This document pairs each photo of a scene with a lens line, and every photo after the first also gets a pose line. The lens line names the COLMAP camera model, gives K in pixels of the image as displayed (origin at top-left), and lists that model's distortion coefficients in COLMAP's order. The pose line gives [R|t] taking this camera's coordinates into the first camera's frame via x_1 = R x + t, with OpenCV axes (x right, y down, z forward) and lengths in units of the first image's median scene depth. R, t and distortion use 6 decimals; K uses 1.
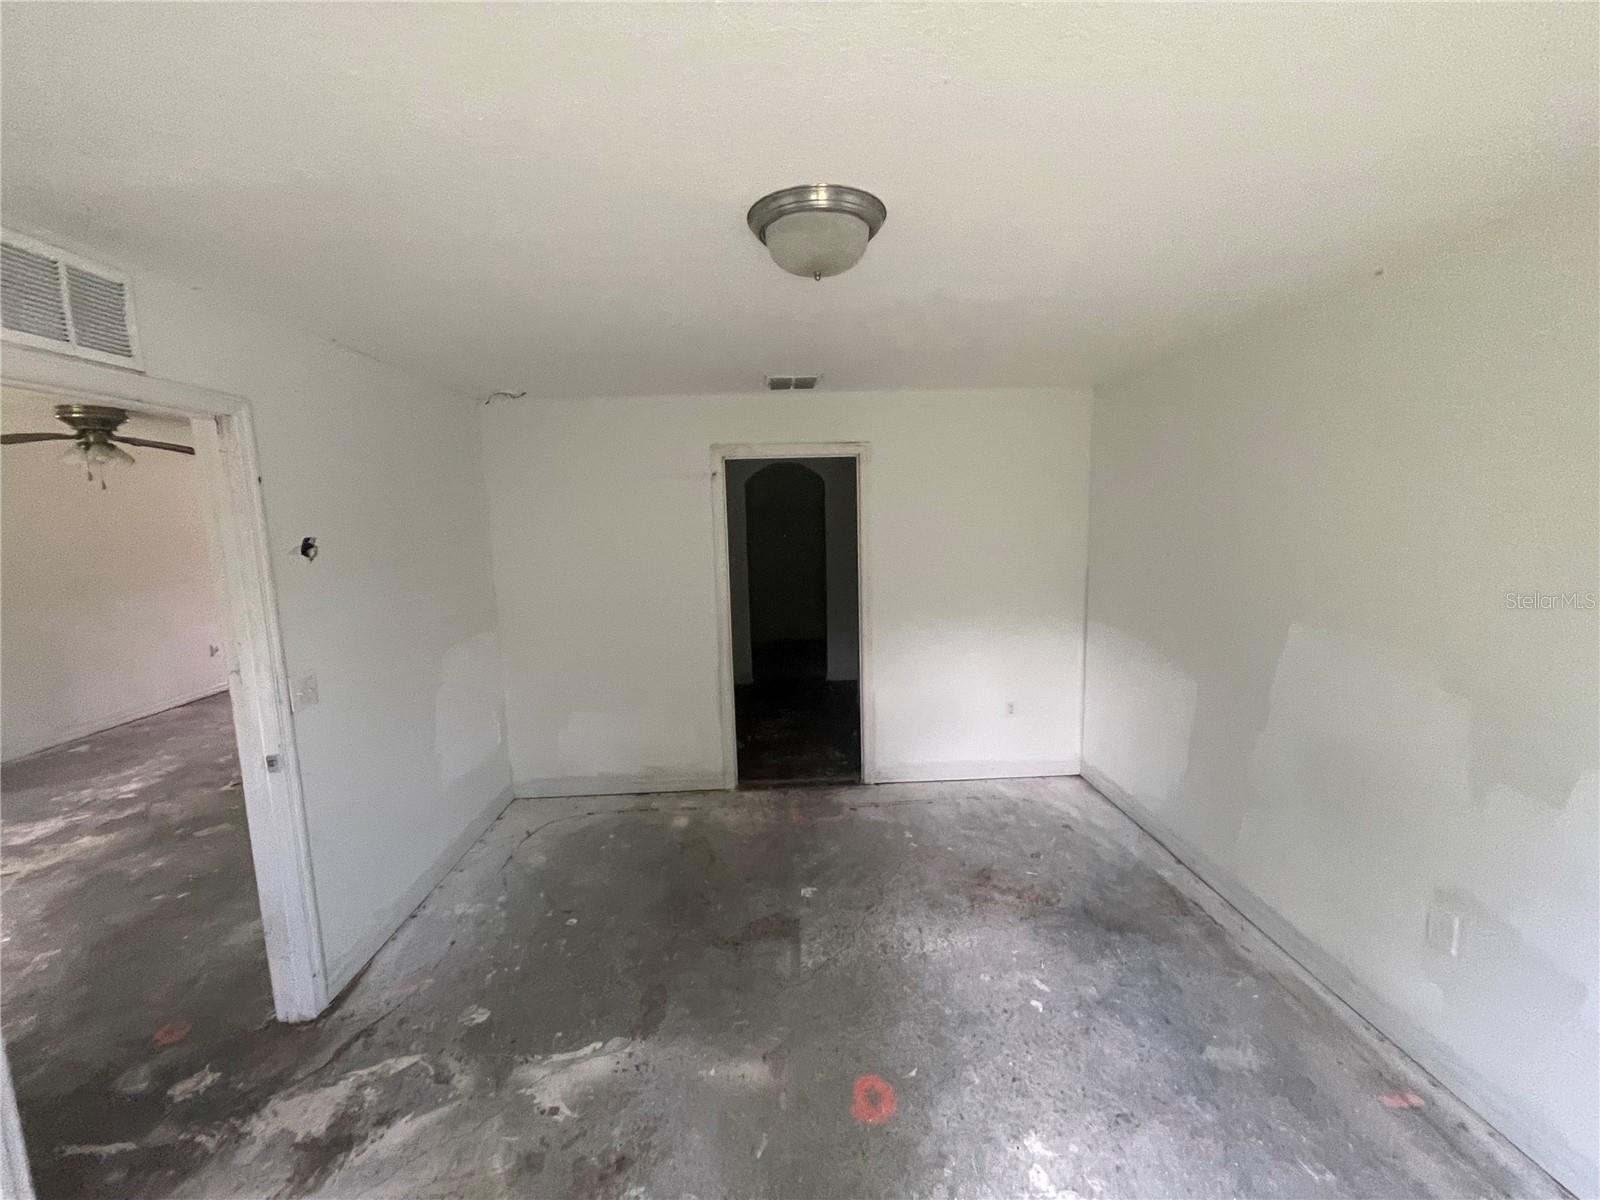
lens RADIAL K [[648.0, 0, 795.7], [0, 648.0, 596.3], [0, 0, 1]] dist [0.002329, 0.000234]
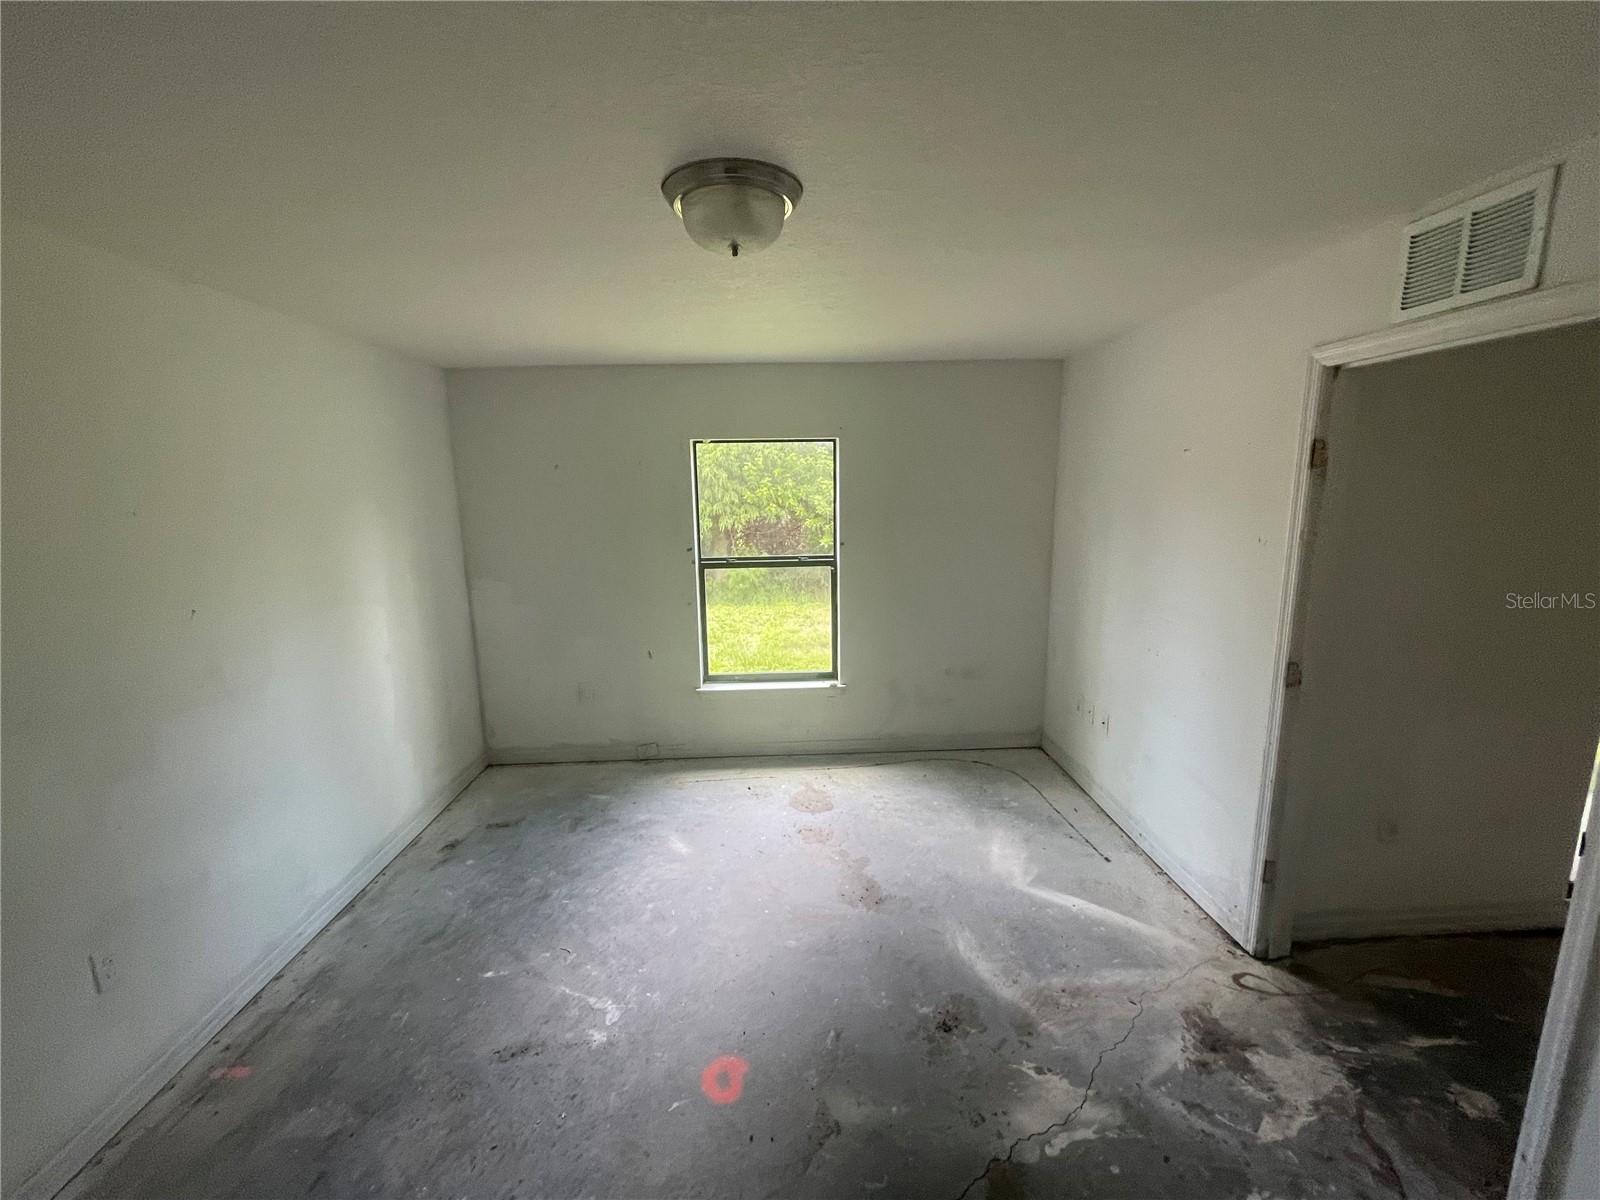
lens RADIAL K [[648.0, 0, 794.9], [0, 648.0, 603.2], [0, 0, 1]] dist [0.002329, 0.000234]
pose [[-0.998911, 0.043465, 0.016932, -0.039039], [0.046545, 0.952698, 0.300332, -0.227583], [-0.003077, 0.300794, -0.953684, 1.749467]]
